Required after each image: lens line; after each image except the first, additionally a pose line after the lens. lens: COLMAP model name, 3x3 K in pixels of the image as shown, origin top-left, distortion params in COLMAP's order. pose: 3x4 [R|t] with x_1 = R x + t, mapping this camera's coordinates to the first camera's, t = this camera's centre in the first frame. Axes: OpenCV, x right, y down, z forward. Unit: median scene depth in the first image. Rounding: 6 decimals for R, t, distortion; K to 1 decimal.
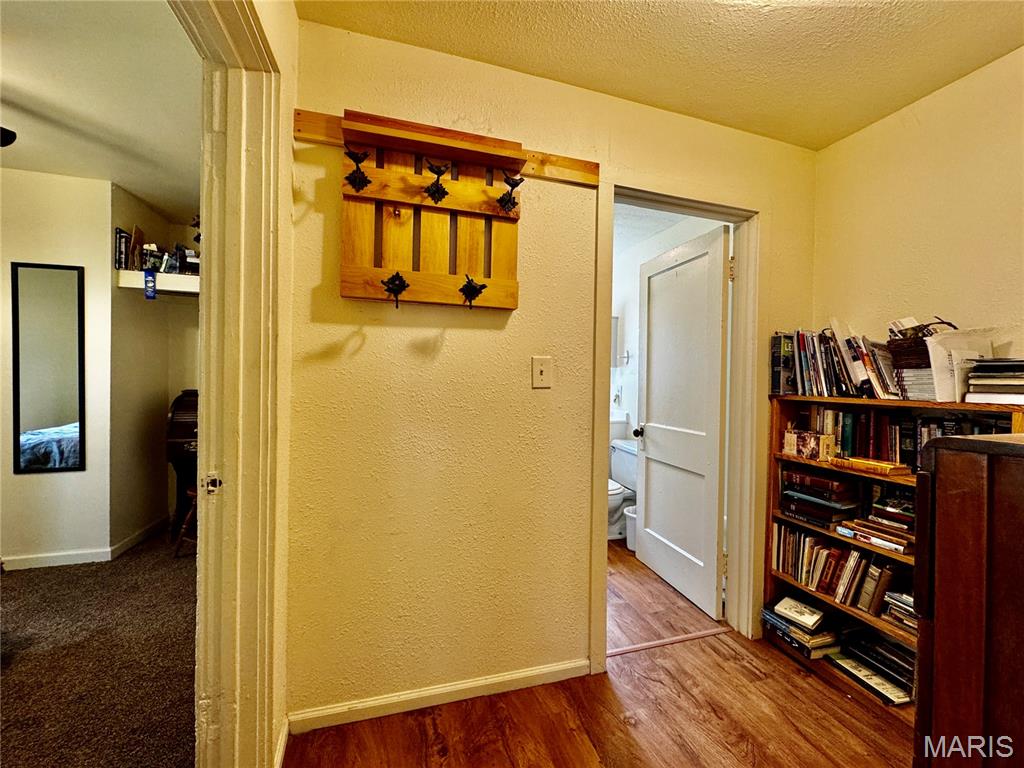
lens RADIAL K [[407.2, 0, 513.6], [0, 407.2, 385.0], [0, 0, 1]] dist [-0.004166, 0.000579]
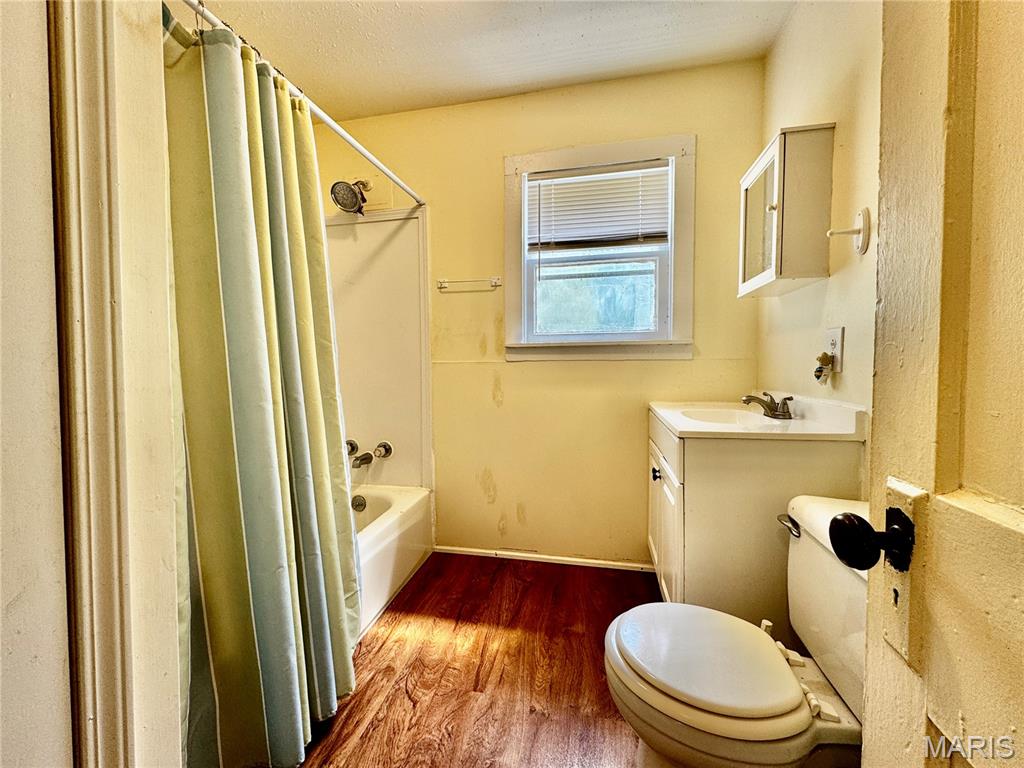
lens RADIAL K [[407.2, 0, 513.5], [0, 407.2, 383.1], [0, 0, 1]] dist [-0.004166, 0.000579]
pose [[0.871485, -0.002450, -0.490416, 0.228586], [0.014235, 0.999693, 0.020300, 0.043173], [0.490216, -0.024672, 0.871252, 0.690111]]
